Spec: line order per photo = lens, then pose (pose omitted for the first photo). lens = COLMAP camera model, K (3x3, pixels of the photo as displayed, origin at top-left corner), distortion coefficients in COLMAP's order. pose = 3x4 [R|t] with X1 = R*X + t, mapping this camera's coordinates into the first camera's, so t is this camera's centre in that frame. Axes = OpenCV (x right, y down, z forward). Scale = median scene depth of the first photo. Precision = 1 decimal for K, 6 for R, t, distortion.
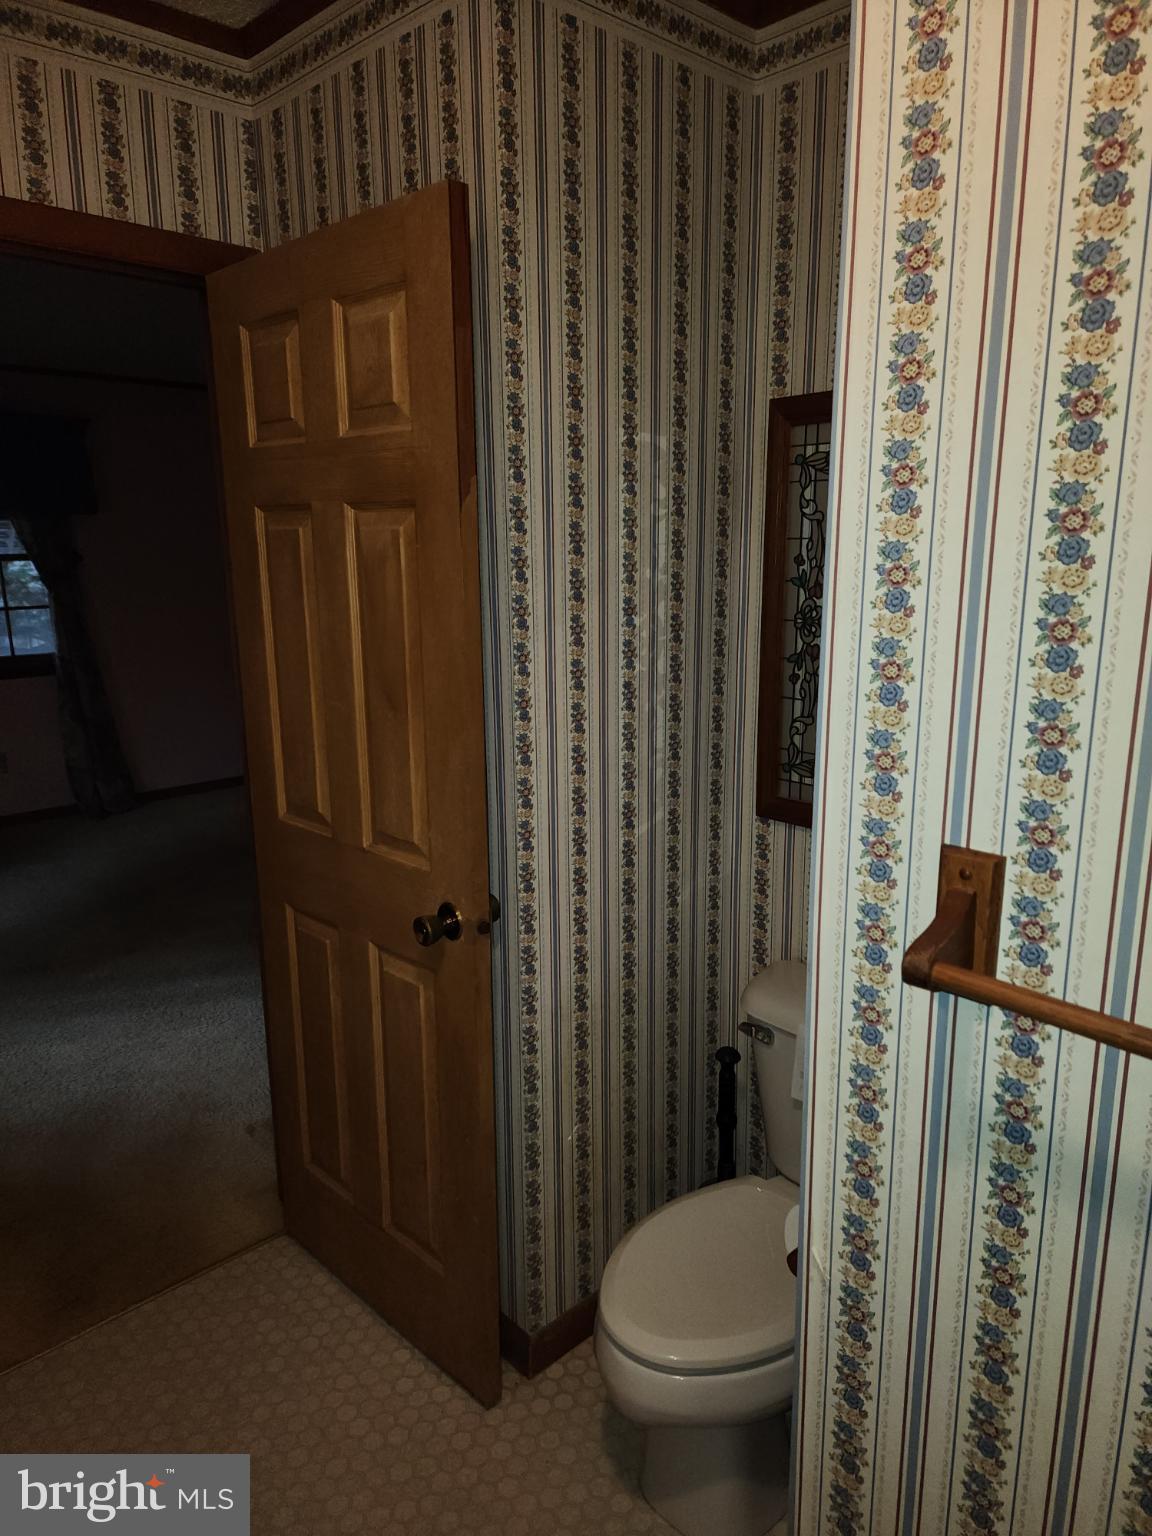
lens RADIAL K [[1027.5, 0, 570.3], [0, 1027.5, 771.0], [0, 0, 1]] dist [0.082824, -0.072300]
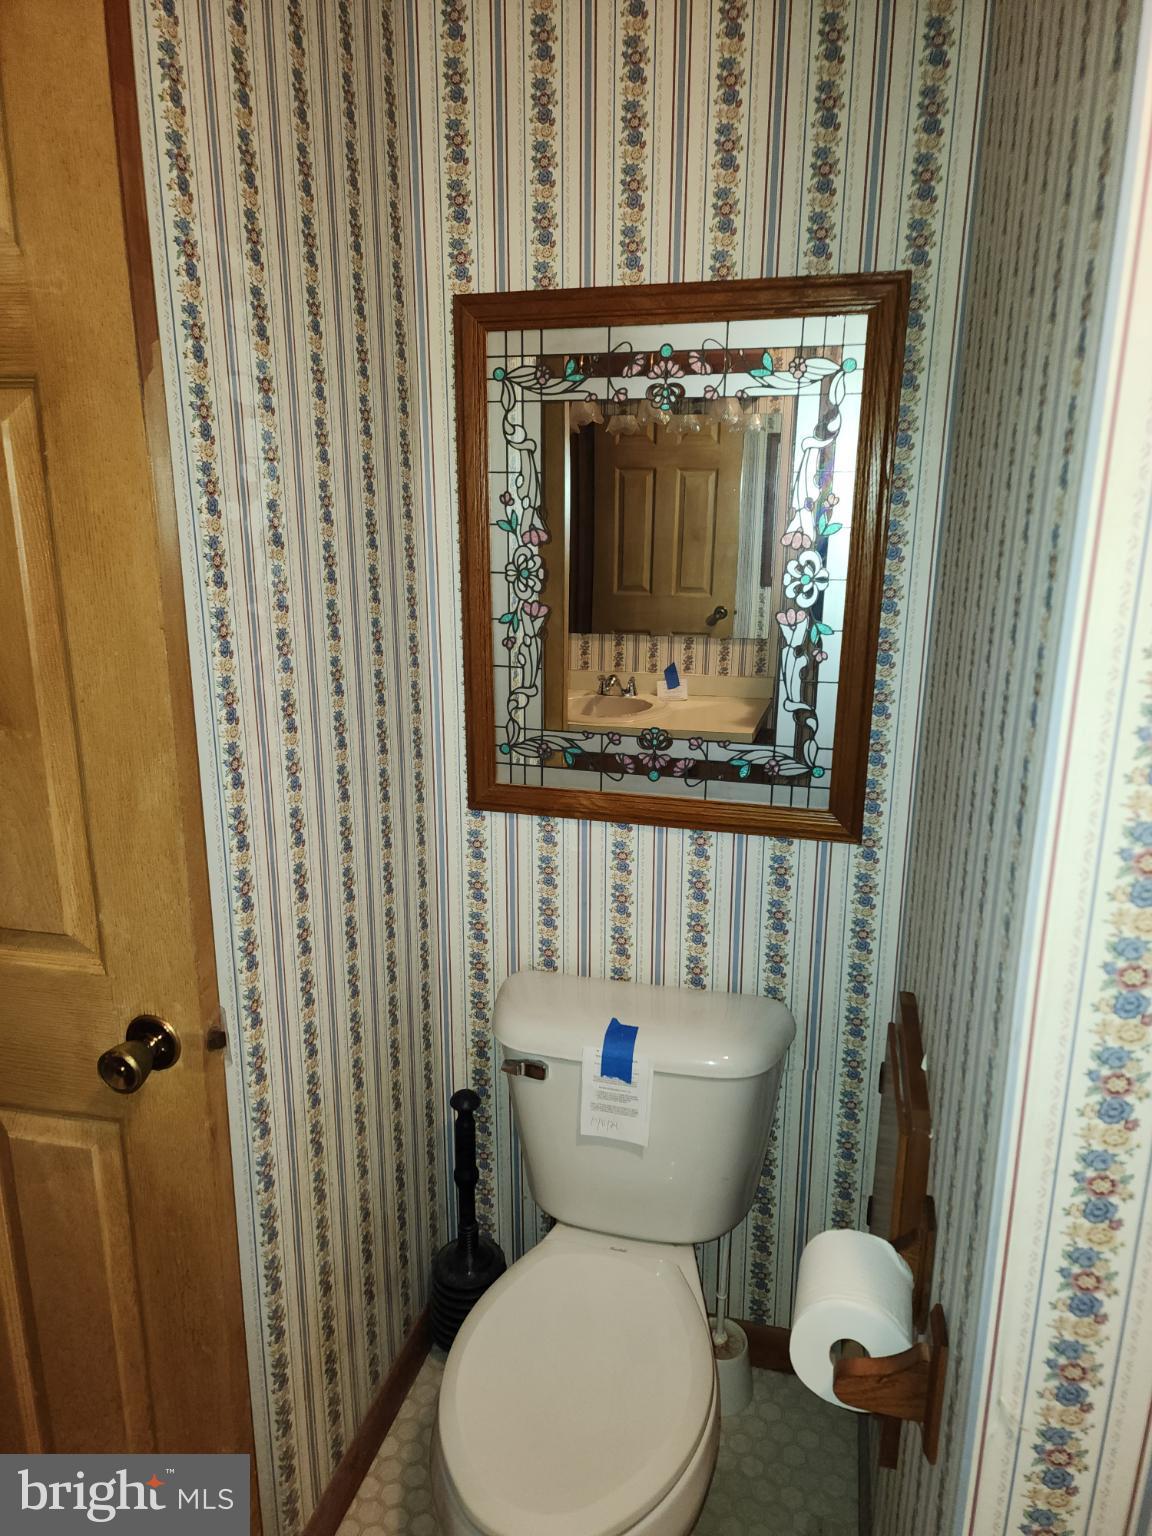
lens RADIAL K [[1027.5, 0, 579.4], [0, 1027.5, 768.5], [0, 0, 1]] dist [0.082824, -0.072300]
pose [[0.846605, -0.119116, 0.518720, -0.188278], [0.101520, 0.992880, 0.062308, -0.035439], [-0.522449, -0.000090, 0.852671, 0.266679]]
